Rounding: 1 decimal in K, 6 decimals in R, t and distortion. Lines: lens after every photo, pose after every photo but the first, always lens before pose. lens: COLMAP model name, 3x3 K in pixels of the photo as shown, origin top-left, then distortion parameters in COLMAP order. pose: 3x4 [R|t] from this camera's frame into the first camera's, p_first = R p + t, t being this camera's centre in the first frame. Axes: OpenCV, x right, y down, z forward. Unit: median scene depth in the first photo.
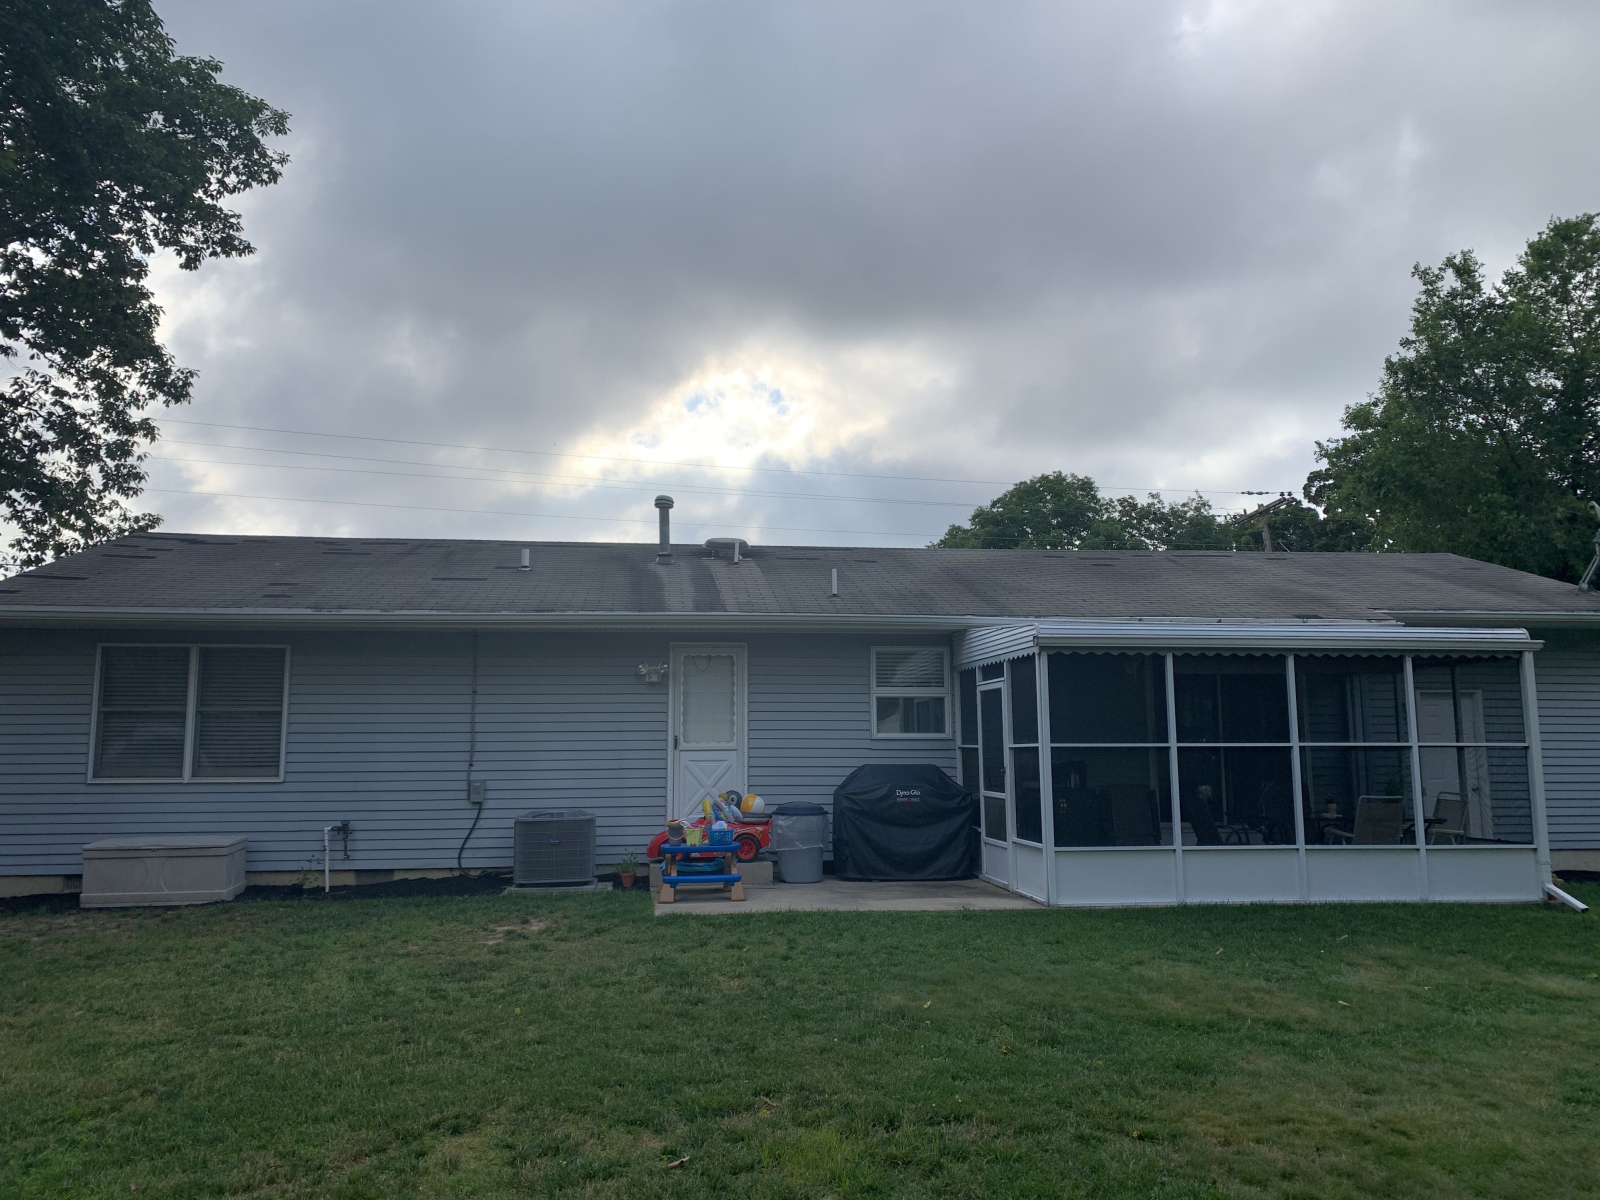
lens RADIAL K [[1189.4, 0, 793.2], [0, 1189.4, 582.5], [0, 0, 1]] dist [0.024006, -0.005276]
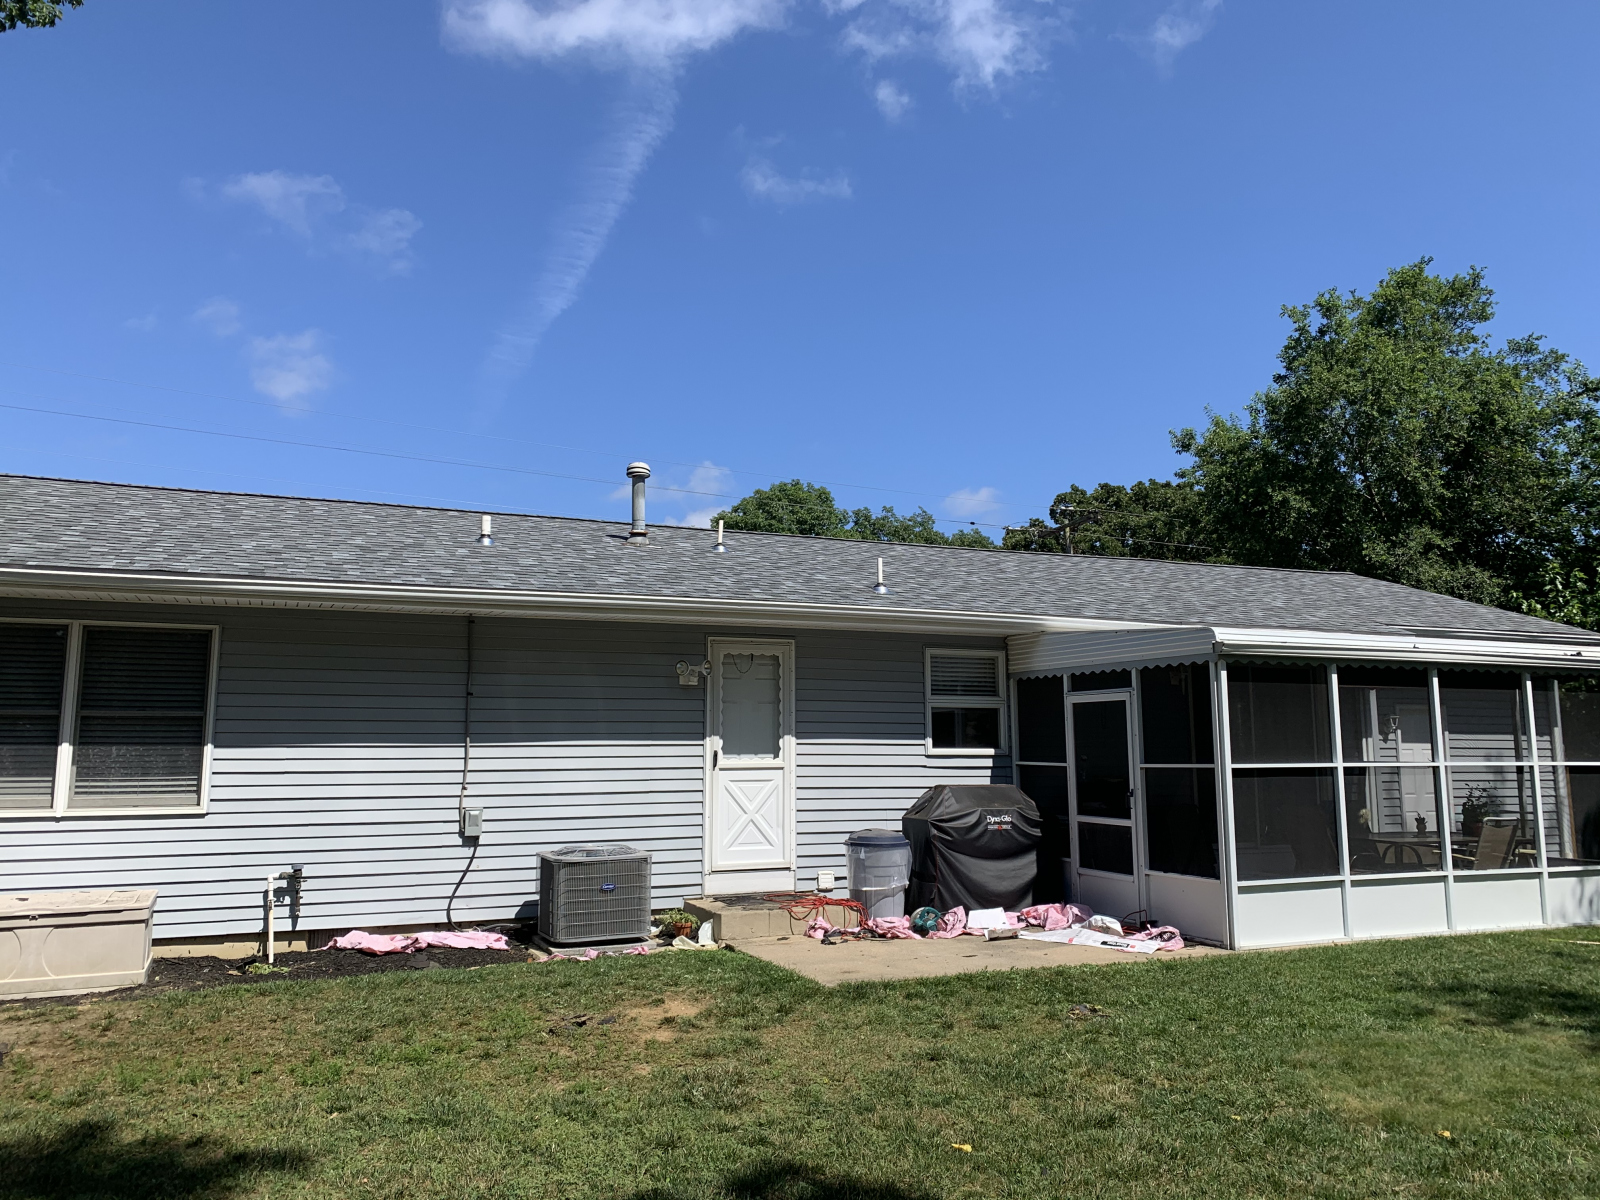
lens RADIAL K [[1189.4, 0, 793.2], [0, 1189.4, 582.5], [0, 0, 1]] dist [0.024006, -0.005276]
pose [[0.956706, 0.044959, 0.287564, -0.295893], [-0.043948, 0.998984, -0.009971, 0.018023], [-0.287720, -0.003098, 0.957710, 0.198377]]
